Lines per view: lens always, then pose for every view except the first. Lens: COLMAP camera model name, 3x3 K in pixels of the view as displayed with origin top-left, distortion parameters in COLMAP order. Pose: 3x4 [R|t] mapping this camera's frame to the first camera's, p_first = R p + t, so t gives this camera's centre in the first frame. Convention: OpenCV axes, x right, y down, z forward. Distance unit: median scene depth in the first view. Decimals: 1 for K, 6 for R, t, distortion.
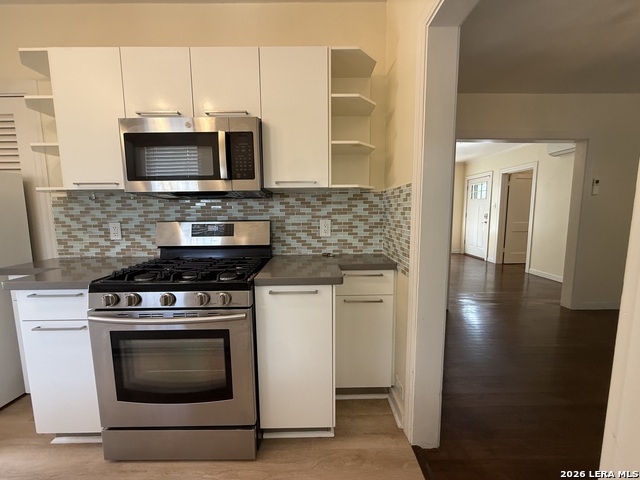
lens RADIAL K [[255.4, 0, 317.7], [0, 255.4, 239.0], [0, 0, 1]] dist [-0.000095, -0.000148]
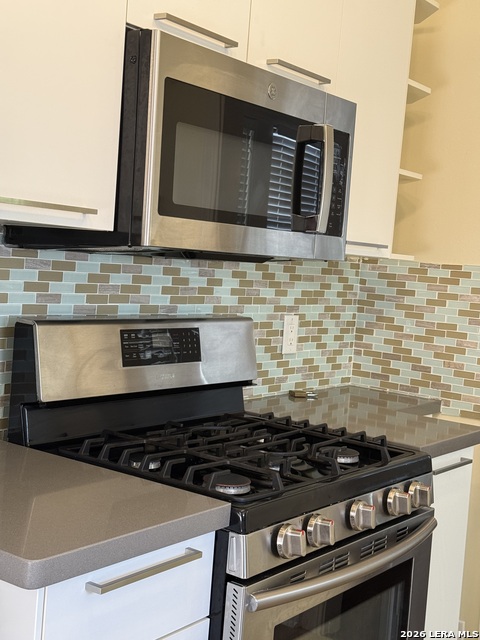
lens RADIAL K [[885.3, 0, 240.0], [0, 885.3, 320.0], [0, 0, 1]] dist [0.163201, 0.002149]
pose [[0.605979, 0.001684, 0.795479, -1.247900], [0.004677, 0.999973, -0.005679, -0.059409], [-0.795467, 0.007162, 0.605954, 0.144760]]
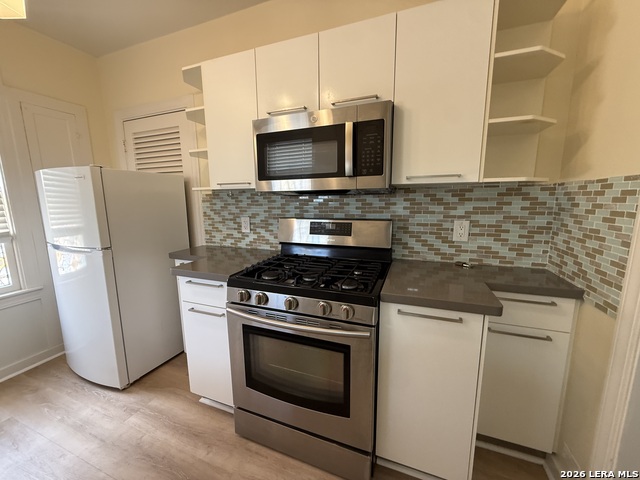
lens RADIAL K [[255.4, 0, 317.7], [0, 255.4, 239.0], [0, 0, 1]] dist [-0.000095, -0.000148]
pose [[0.929024, 0.058656, -0.365341, -0.095132], [-0.039701, 0.997457, 0.059188, -0.047291], [0.367884, -0.040483, 0.928990, 0.085453]]
